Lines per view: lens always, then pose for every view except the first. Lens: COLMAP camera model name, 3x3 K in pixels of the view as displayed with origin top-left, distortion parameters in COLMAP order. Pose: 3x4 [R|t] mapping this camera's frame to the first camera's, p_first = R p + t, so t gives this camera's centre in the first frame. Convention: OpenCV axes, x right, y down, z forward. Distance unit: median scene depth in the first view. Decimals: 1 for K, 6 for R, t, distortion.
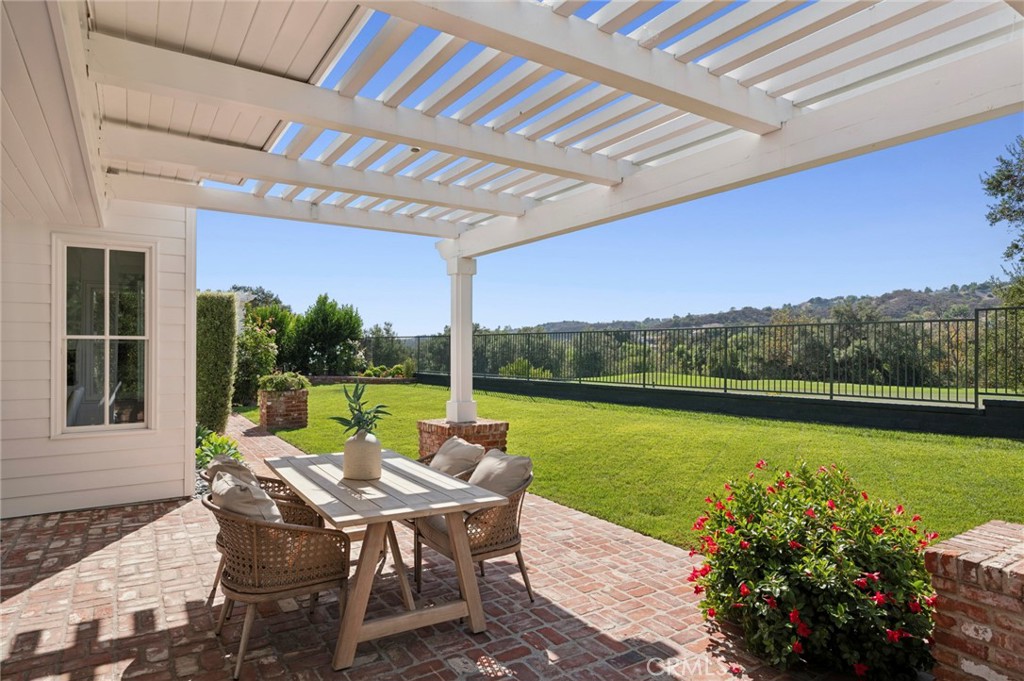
lens RADIAL K [[619.1, 0, 512.0], [0, 619.1, 340.5], [0, 0, 1]] dist [-0.001223, 0.000451]
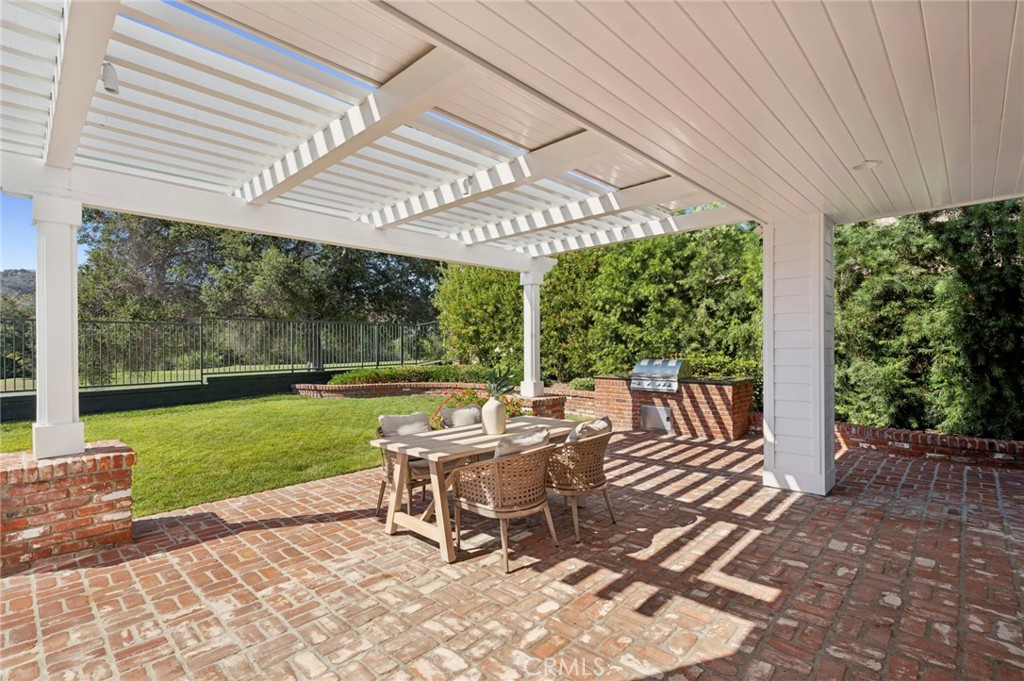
lens RADIAL K [[472.4, 0, 516.9], [0, 472.4, 339.6], [0, 0, 1]] dist [-0.001801, -0.000296]
pose [[-0.244036, 0.002261, 0.969763, -1.233118], [-0.001693, 0.999995, -0.002757, 0.003113], [-0.969765, -0.002315, -0.244031, 1.150071]]
